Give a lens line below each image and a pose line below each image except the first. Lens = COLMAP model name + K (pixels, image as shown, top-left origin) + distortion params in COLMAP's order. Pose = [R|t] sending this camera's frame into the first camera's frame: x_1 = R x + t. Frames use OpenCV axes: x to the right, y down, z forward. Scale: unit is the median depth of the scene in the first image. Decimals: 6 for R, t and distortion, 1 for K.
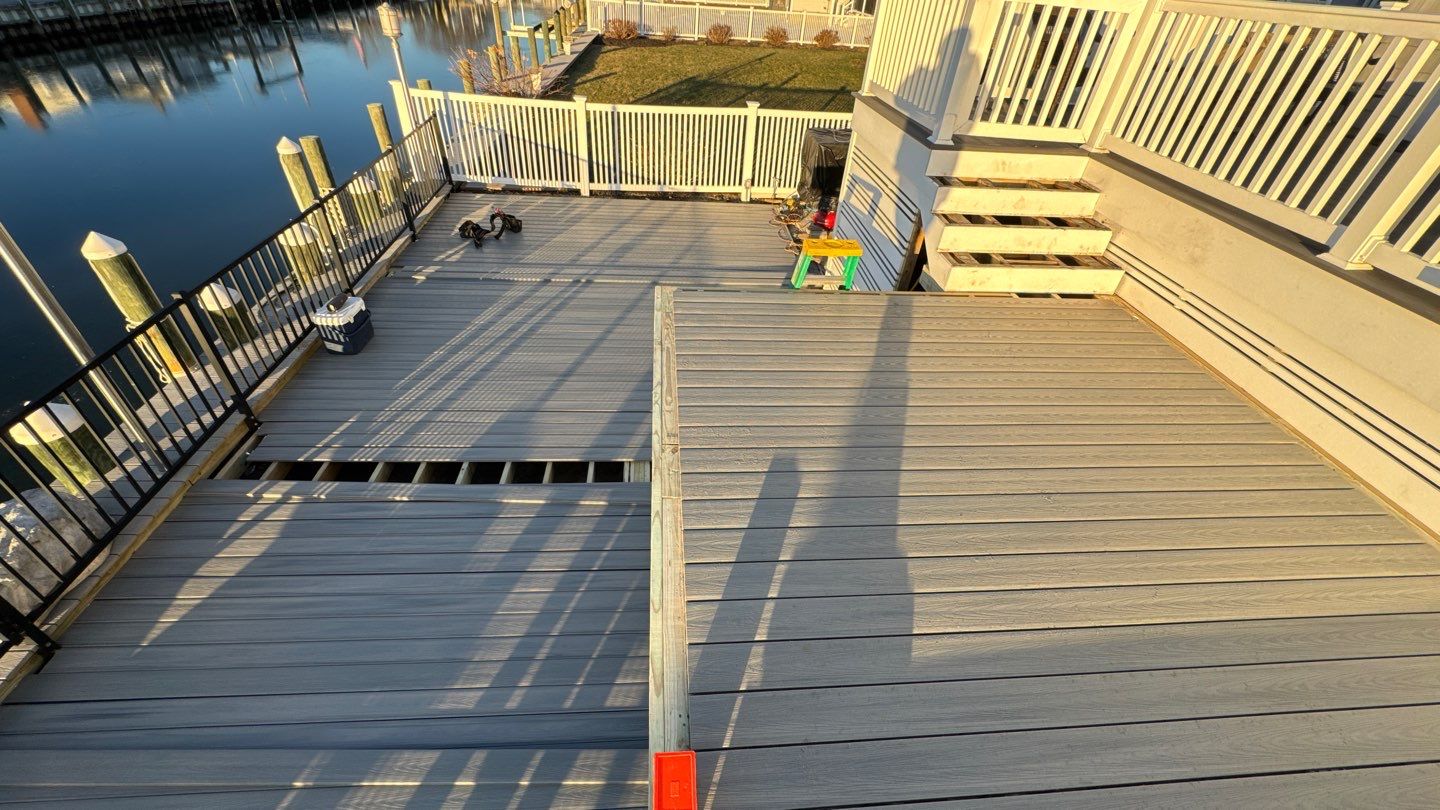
lens RADIAL K [[574.4, 0, 722.9], [0, 574.4, 405.8], [0, 0, 1]] dist [-0.003440, 0.000471]
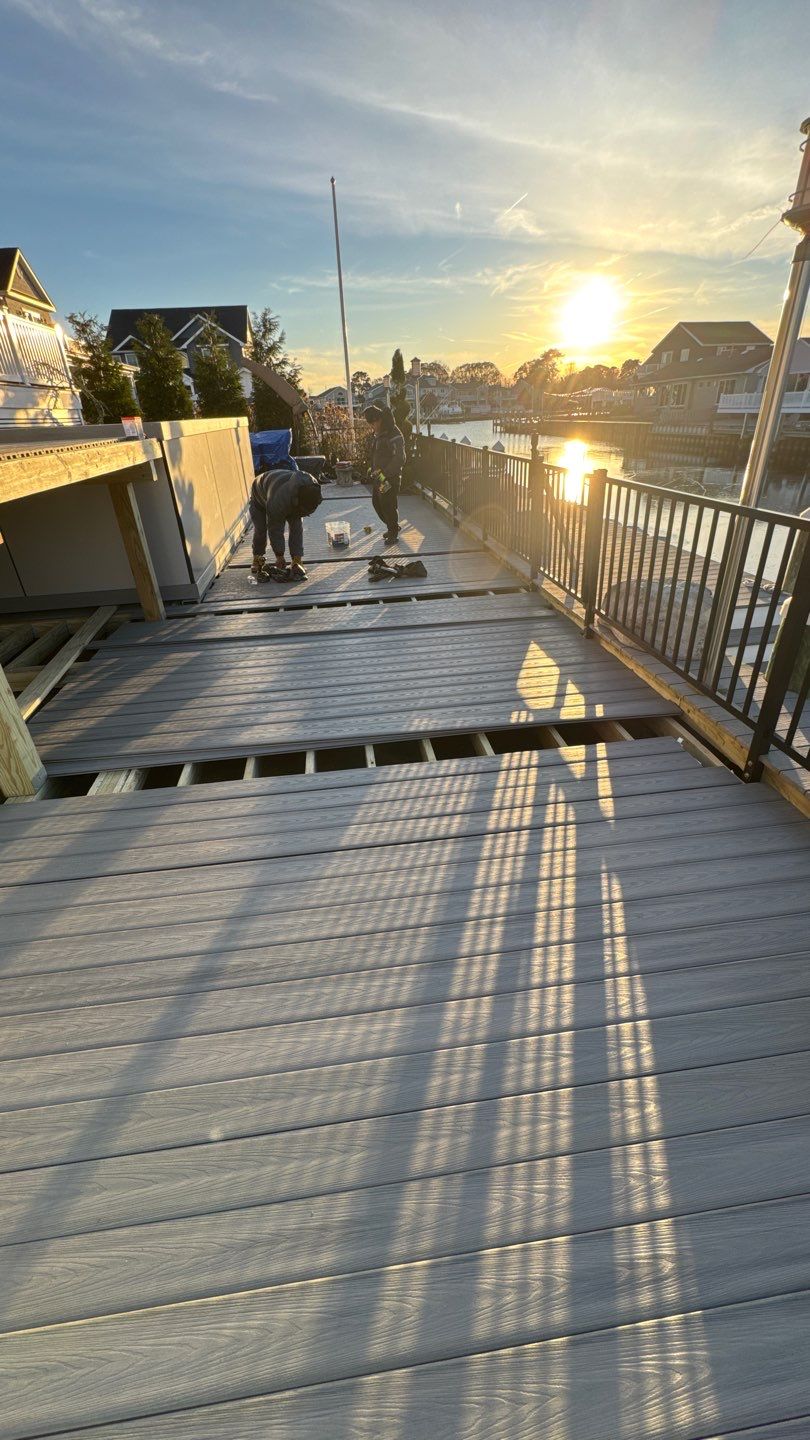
lens RADIAL K [[574.4, 0, 402.0], [0, 574.4, 724.1], [0, 0, 1]] dist [-0.003440, 0.000471]
pose [[-0.998894, 0.005618, -0.046679, -0.287847], [-0.040498, 0.401520, 0.914954, -0.329099], [0.023883, 0.915833, -0.400849, 0.771000]]
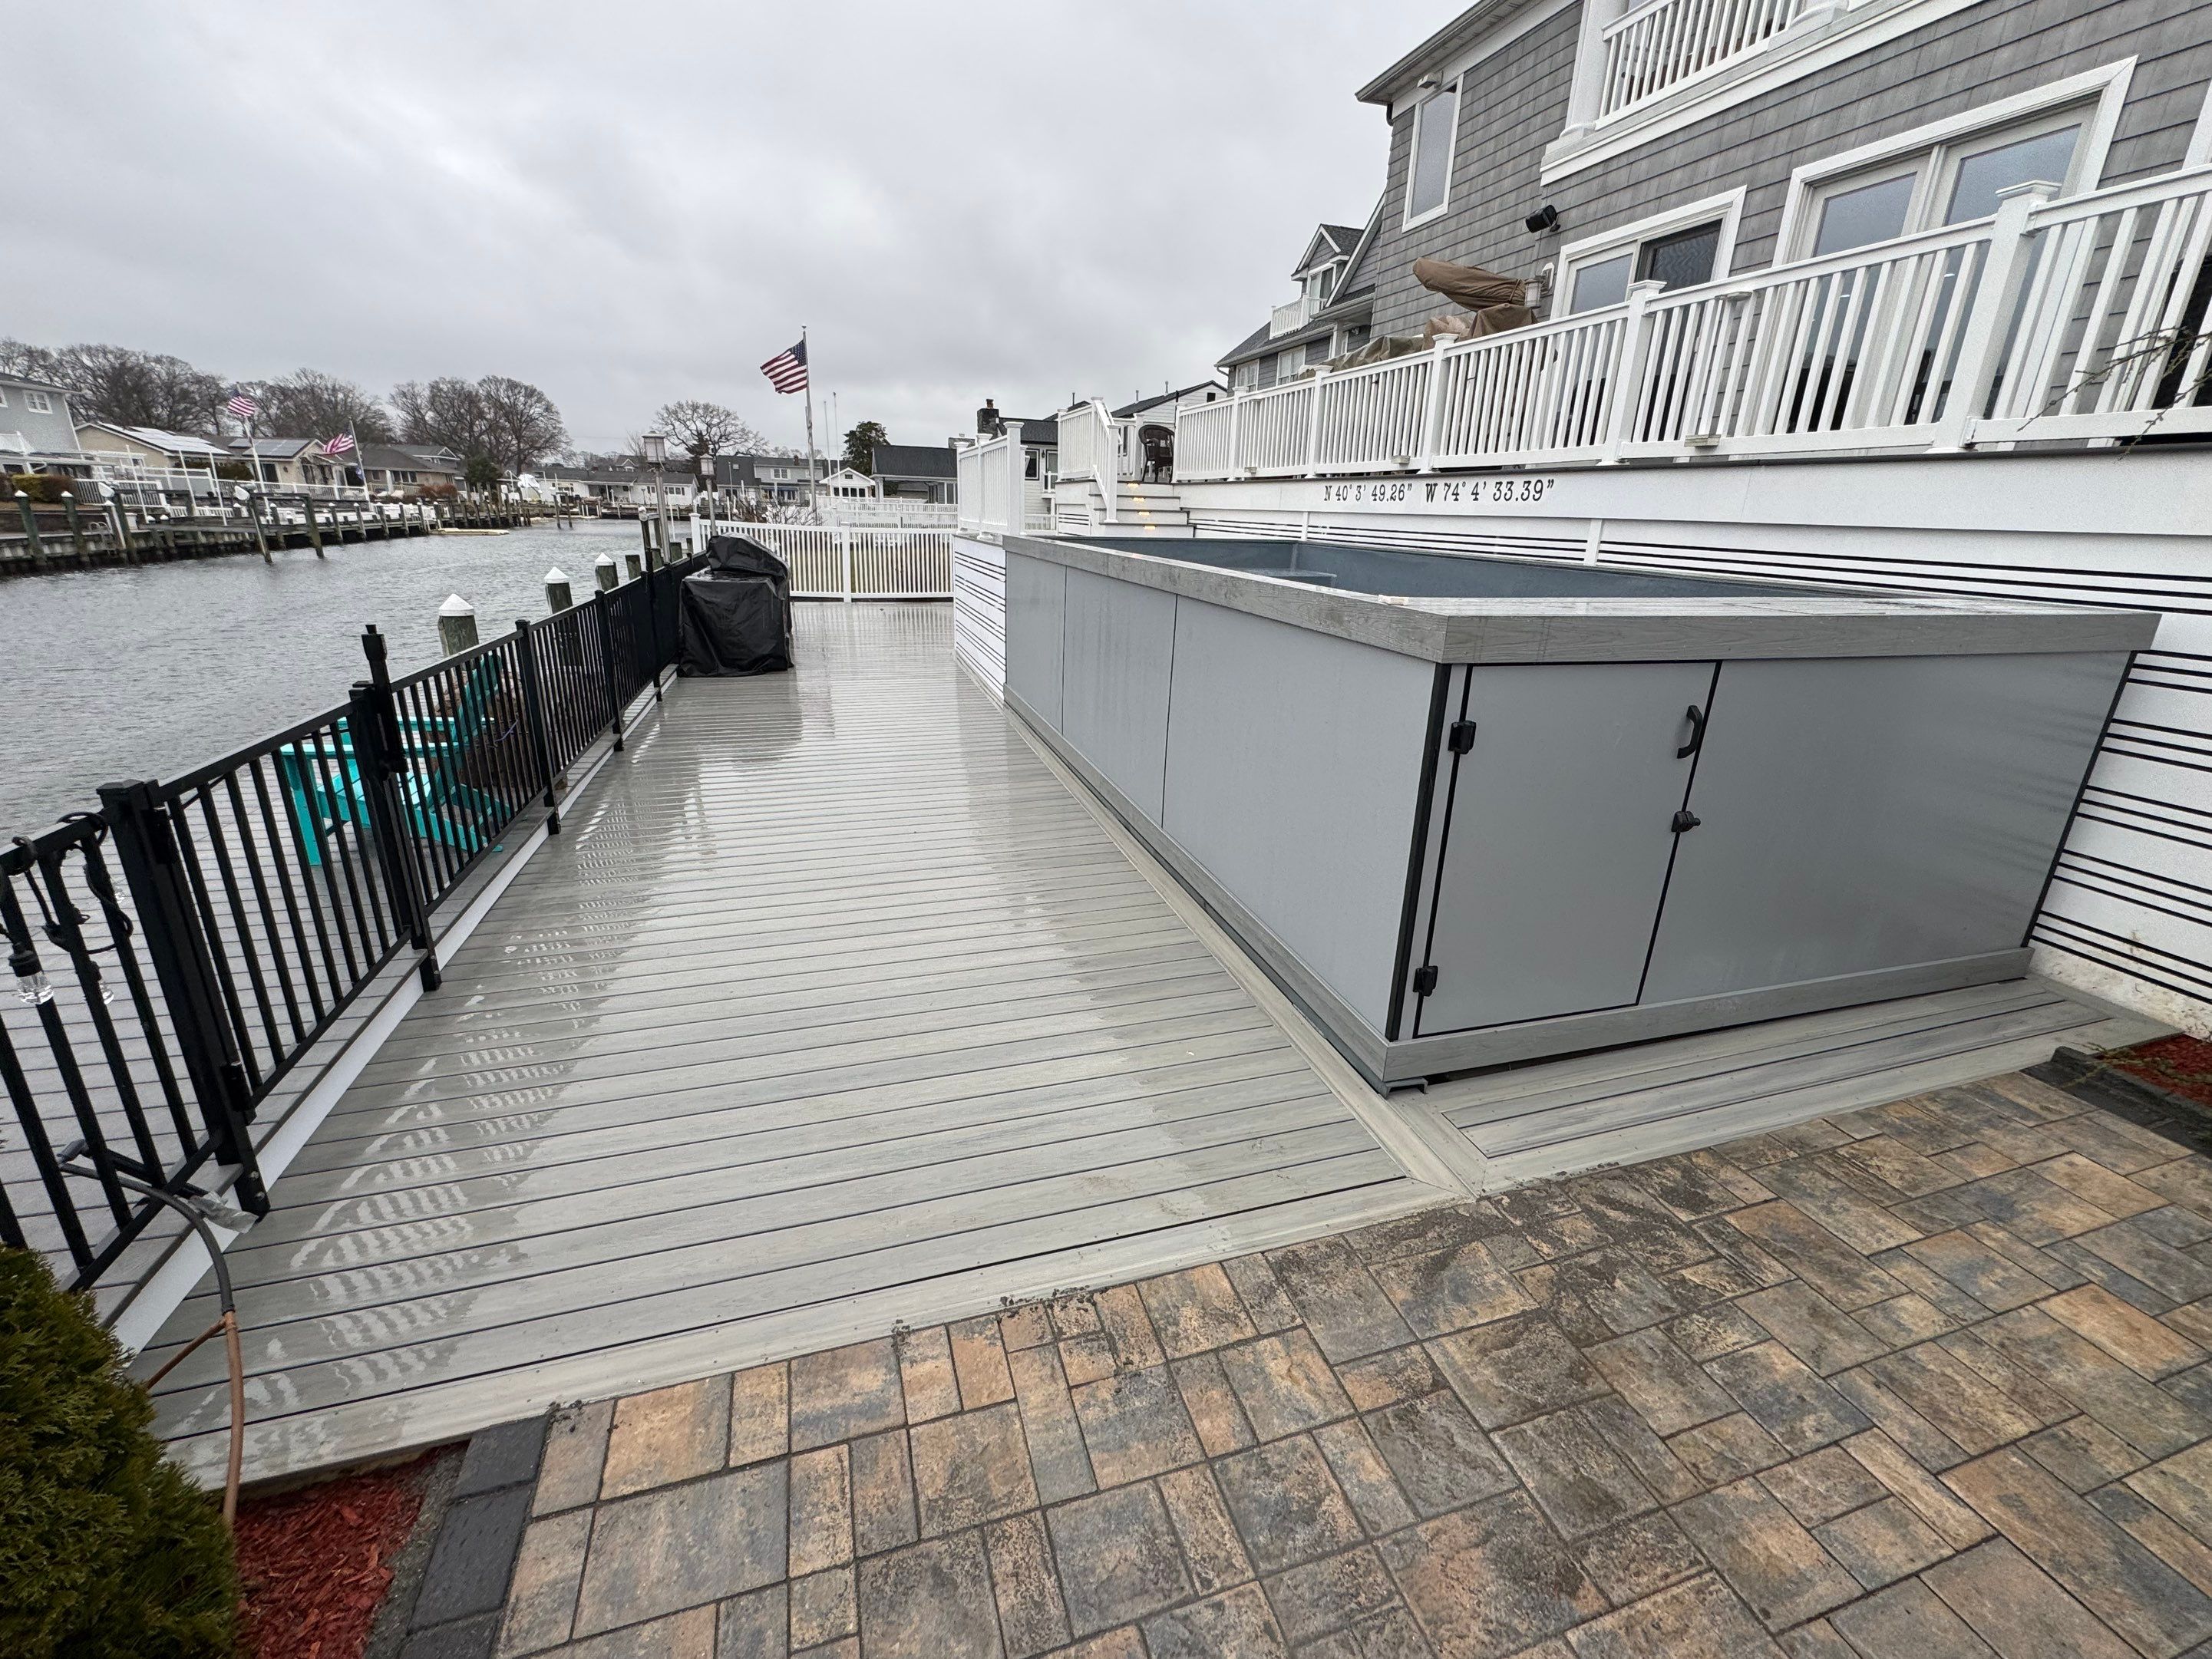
lens RADIAL K [[943.5, 0, 1114.7], [0, 943.5, 833.2], [0, 0, 1]] dist [-0.004418, 0.000153]
pose [[0.976751, -0.100170, 0.189534, -0.162255], [0.154402, 0.942053, -0.297820, 0.965622], [-0.148718, 0.320161, 0.935617, -0.950976]]
